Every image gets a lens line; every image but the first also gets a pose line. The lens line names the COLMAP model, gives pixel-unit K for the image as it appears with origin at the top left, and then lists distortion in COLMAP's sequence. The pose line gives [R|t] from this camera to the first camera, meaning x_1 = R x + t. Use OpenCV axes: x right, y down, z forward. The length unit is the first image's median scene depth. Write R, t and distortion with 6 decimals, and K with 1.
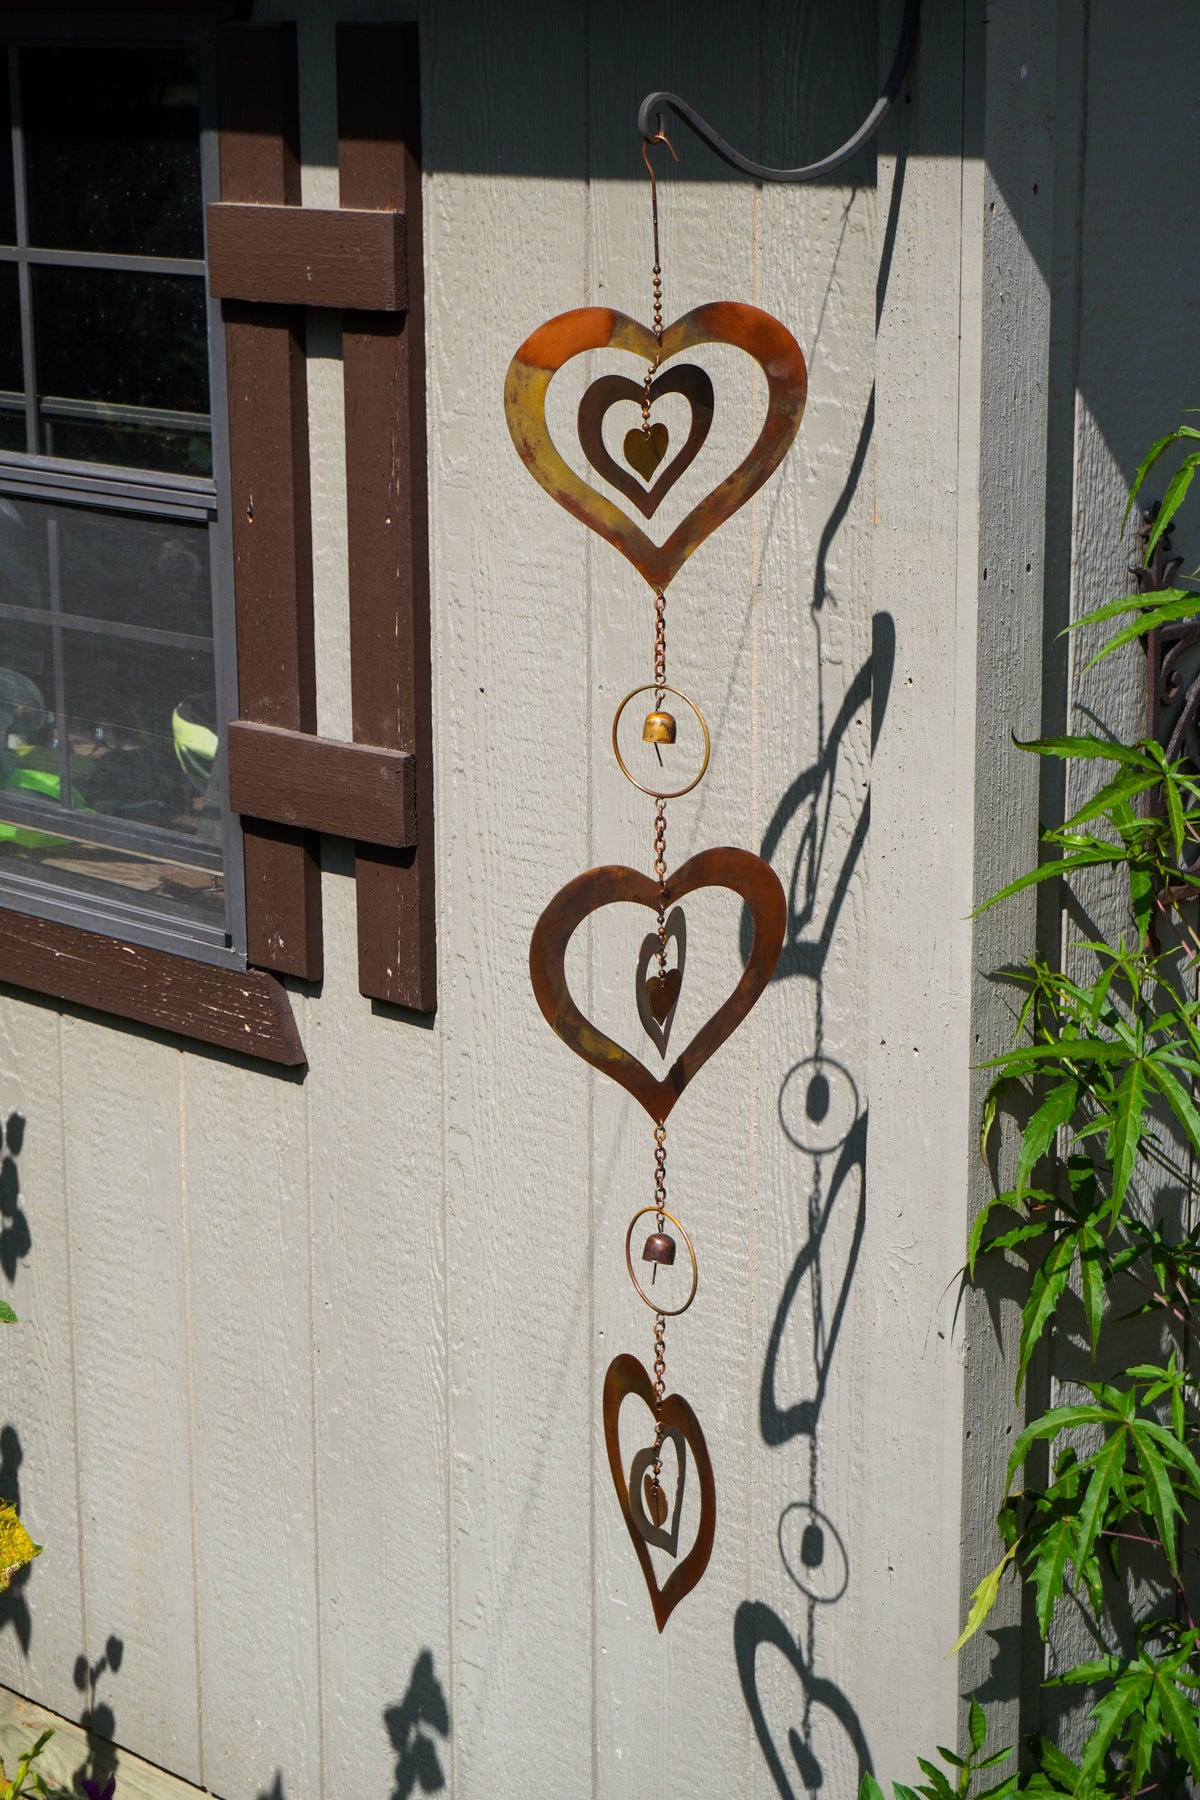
lens RADIAL K [[3774.1, 0, 637.2], [0, 3774.1, 956.3], [0, 0, 1]] dist [0.058896, 0.000000]
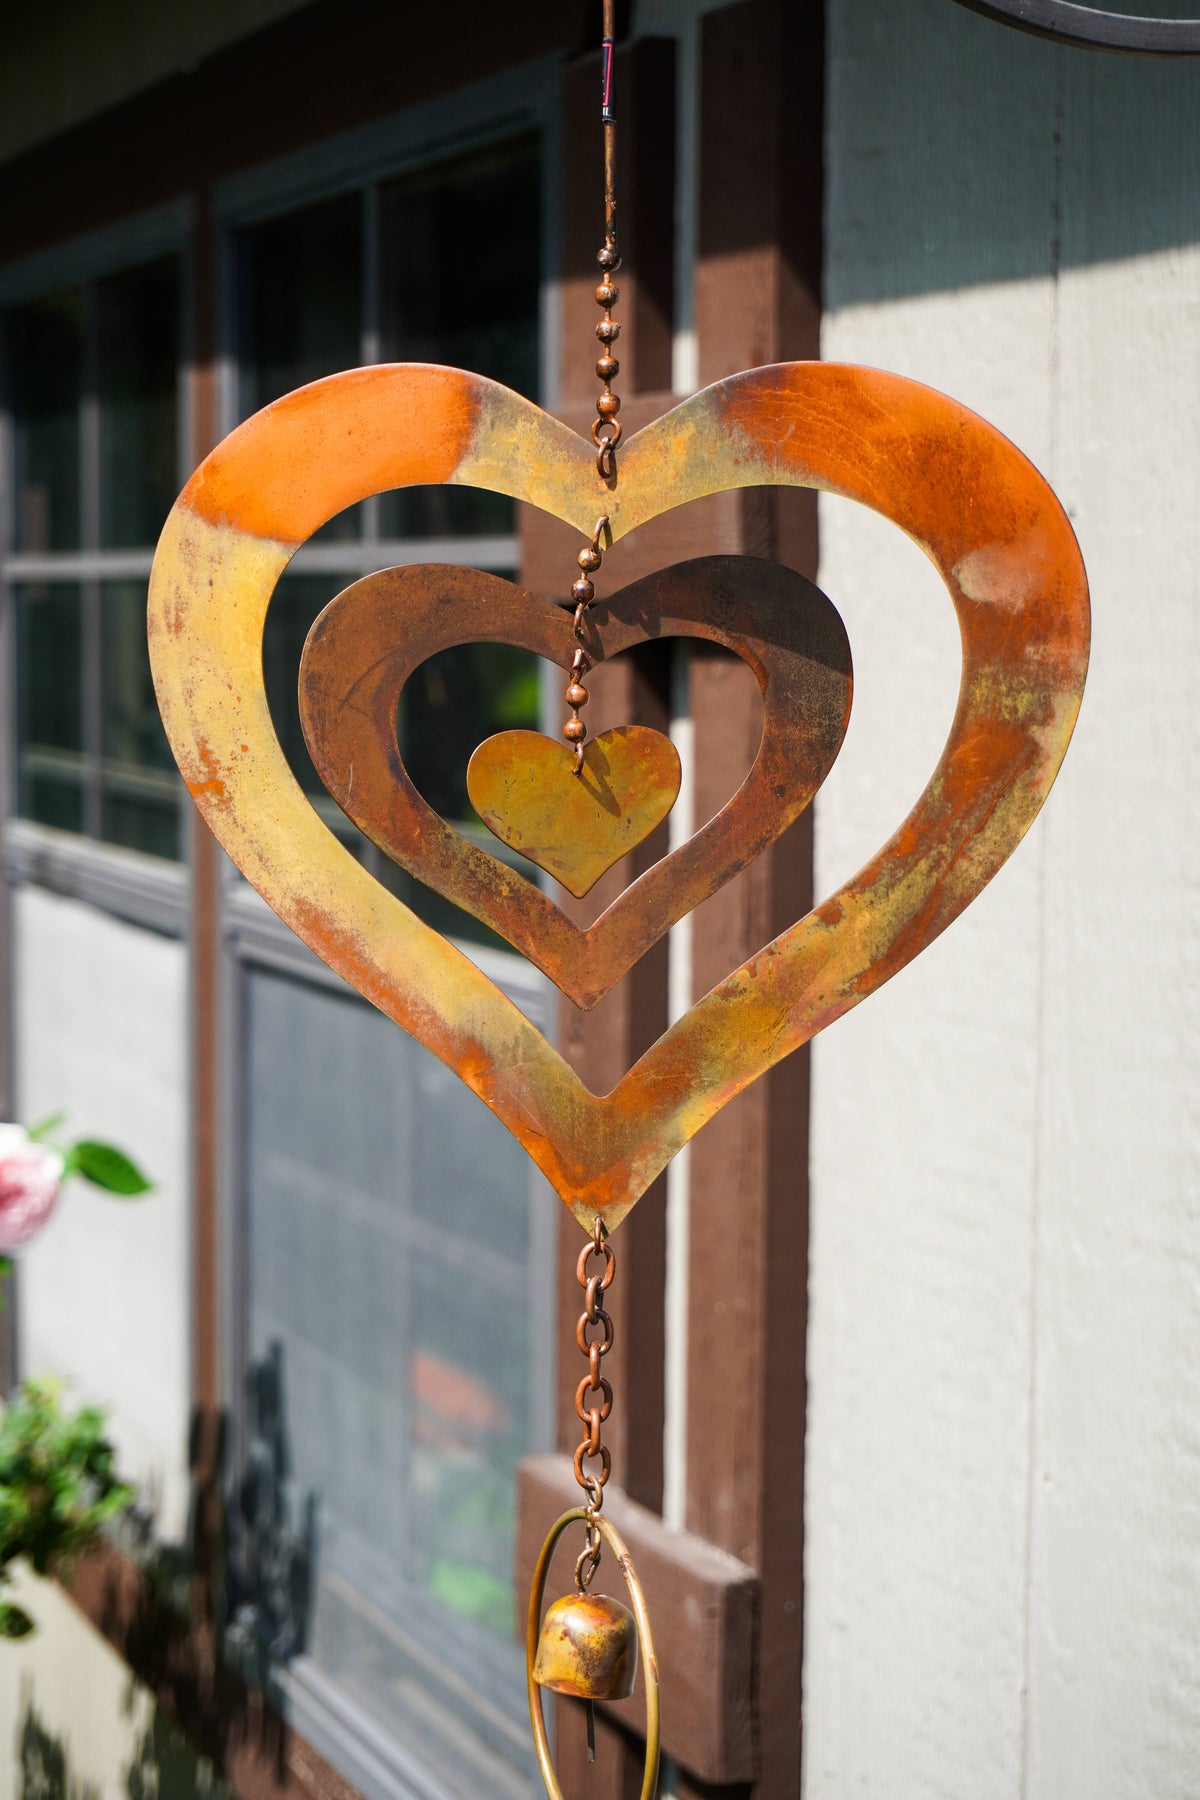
lens RADIAL K [[3941.9, 0, 612.5], [0, 3941.9, 892.7], [0, 0, 1]] dist [0.011074, 0.000000]
pose [[0.900980, 0.050005, -0.430968, 0.129635], [-0.127838, 0.979834, -0.153568, -0.061404], [0.414598, 0.193456, 0.889204, 0.581162]]
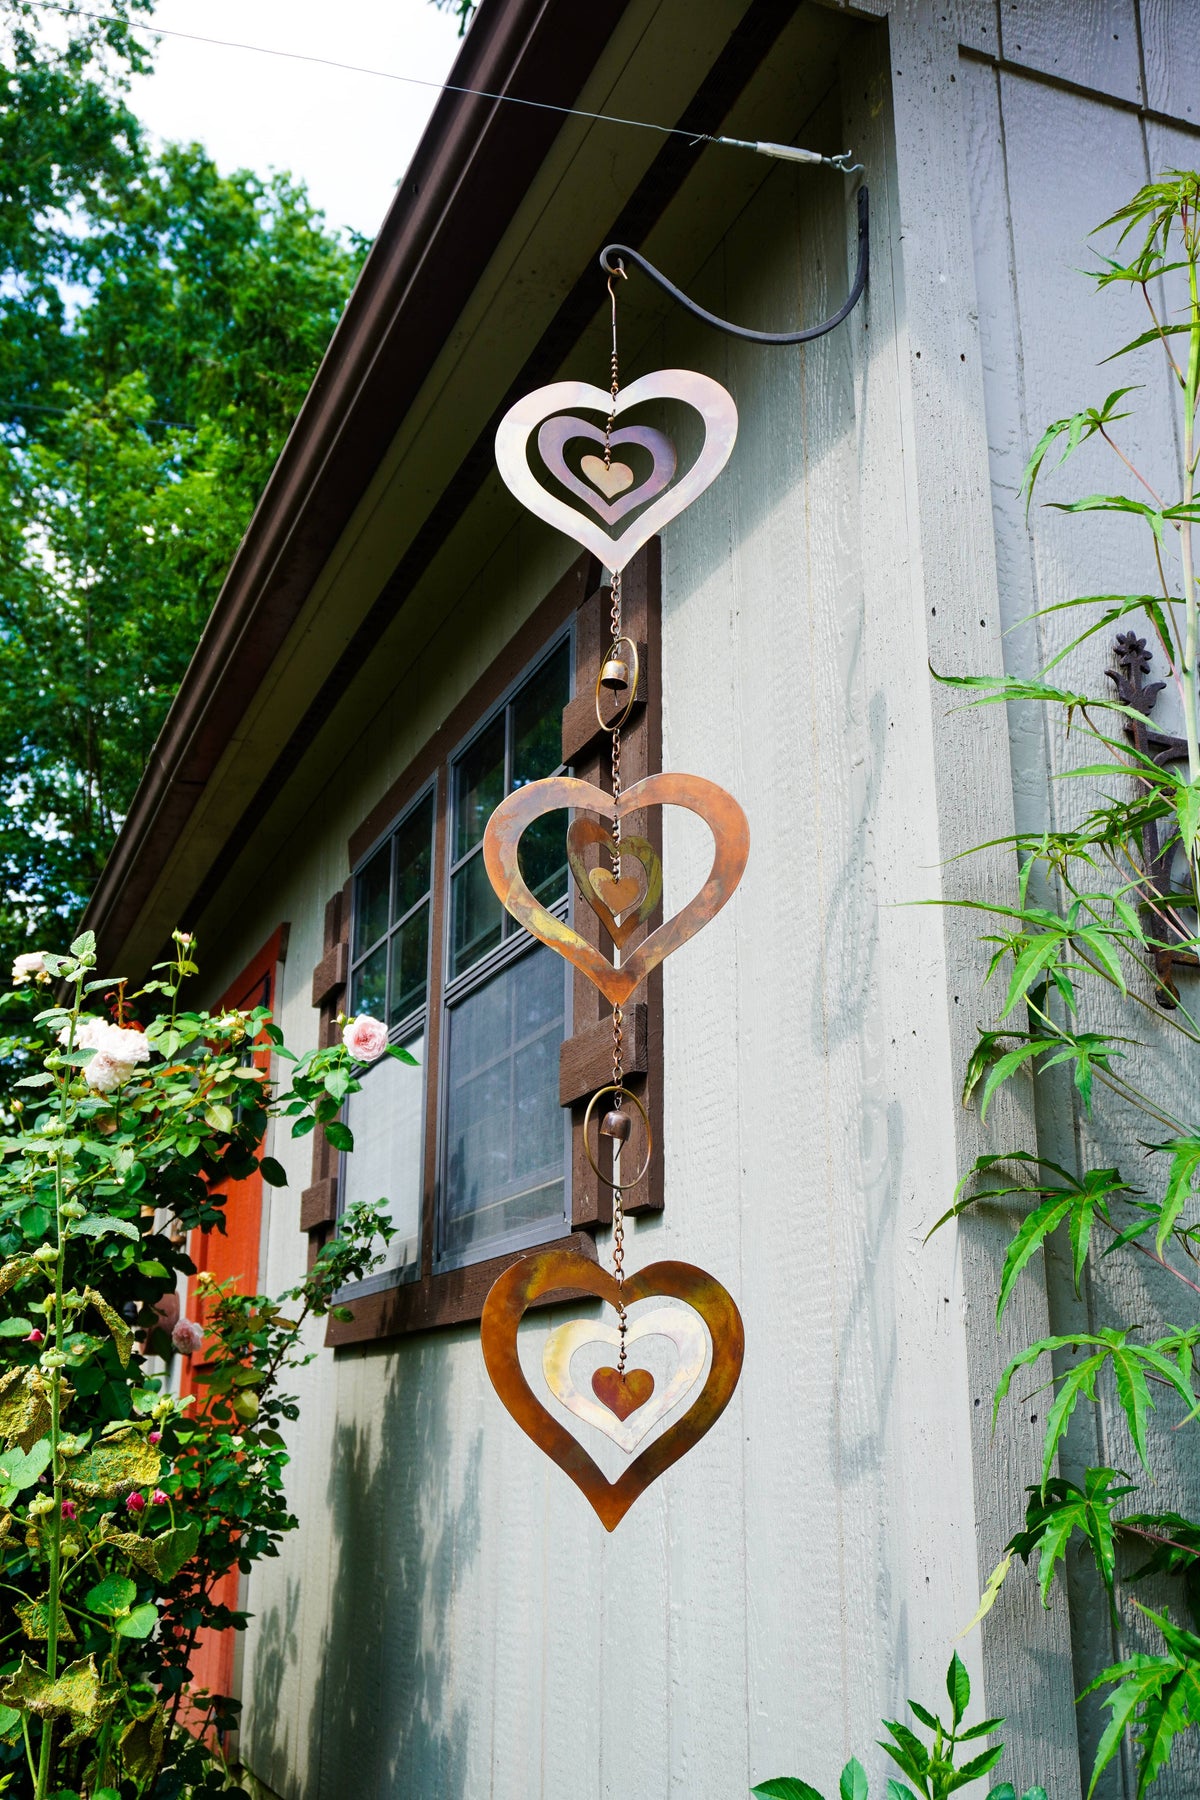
lens RADIAL K [[1814.1, 0, 601.4], [0, 1814.1, 899.2], [0, 0, 1]] dist [-0.010857, 0.000000]
pose [[0.915262, -0.112671, -0.386782, 0.186628], [-0.111242, 0.852081, -0.511453, 0.255152], [0.387195, 0.511140, 0.767344, 0.501363]]
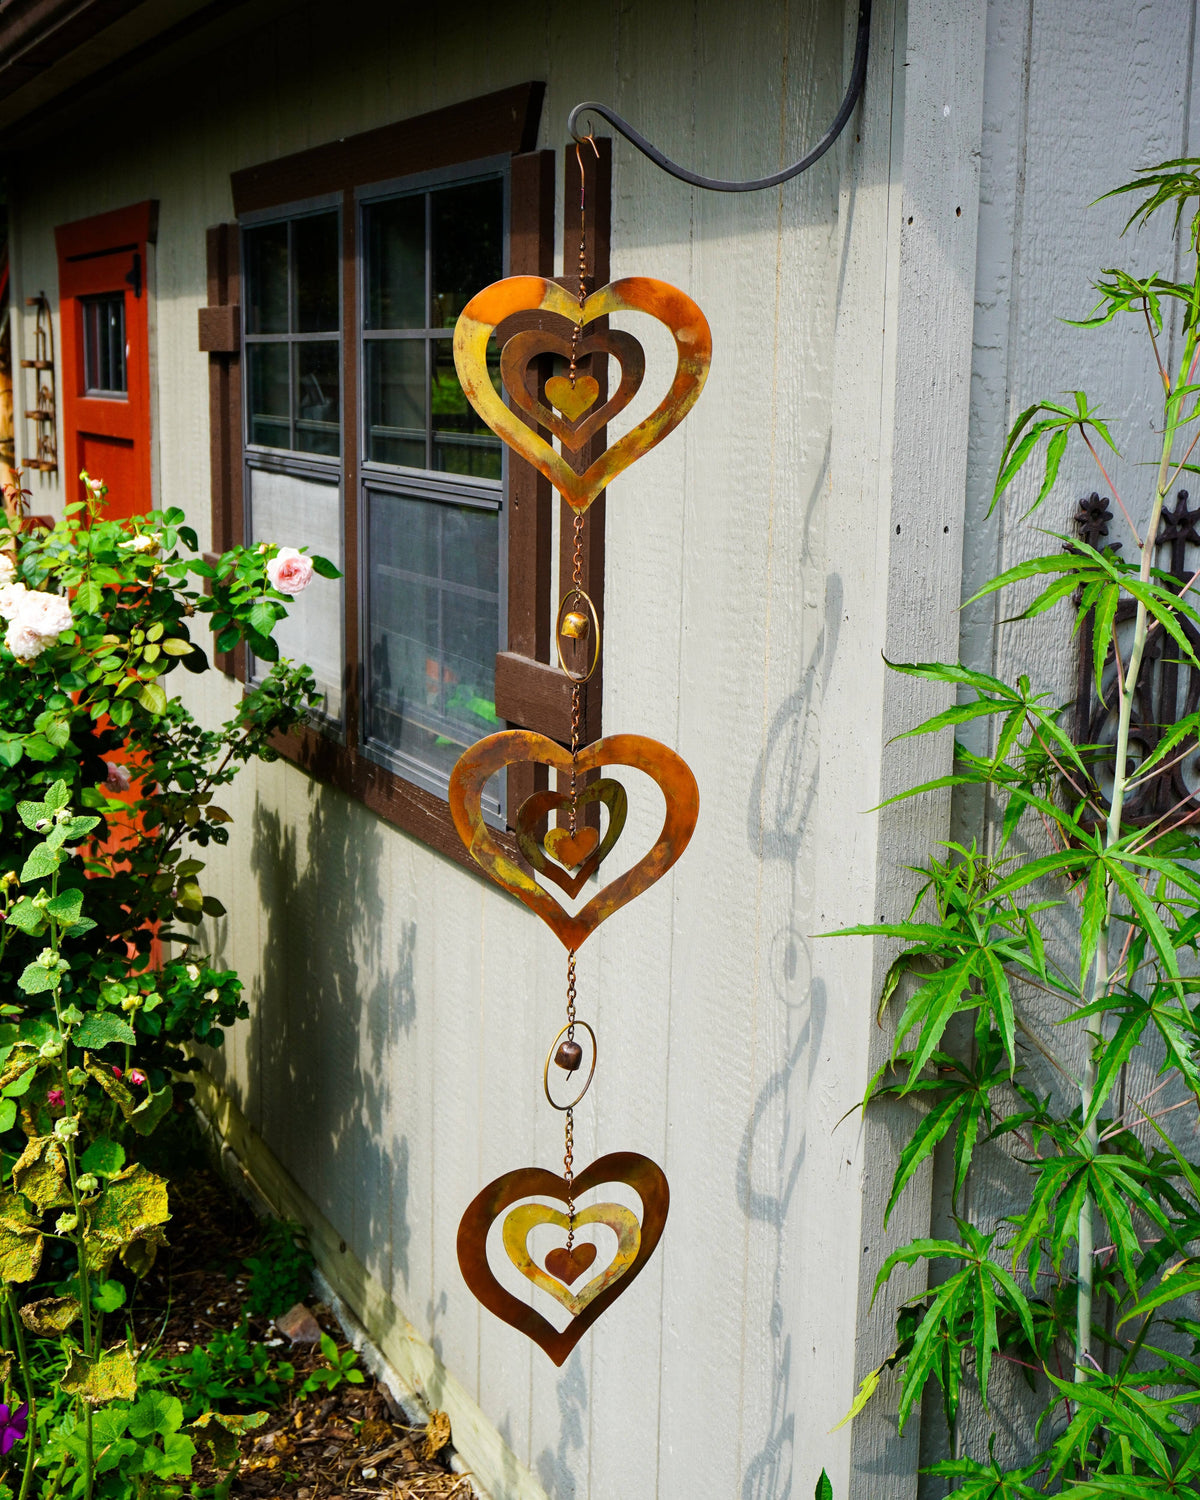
lens RADIAL K [[2064.4, 0, 601.9], [0, 2064.4, 759.4], [0, 0, 1]] dist [-0.008981, 0.000000]
pose [[0.937938, 0.085664, -0.336057, 0.206236], [-0.108918, 0.992745, -0.050932, 0.013513], [0.329256, 0.084373, 0.940463, 0.319729]]
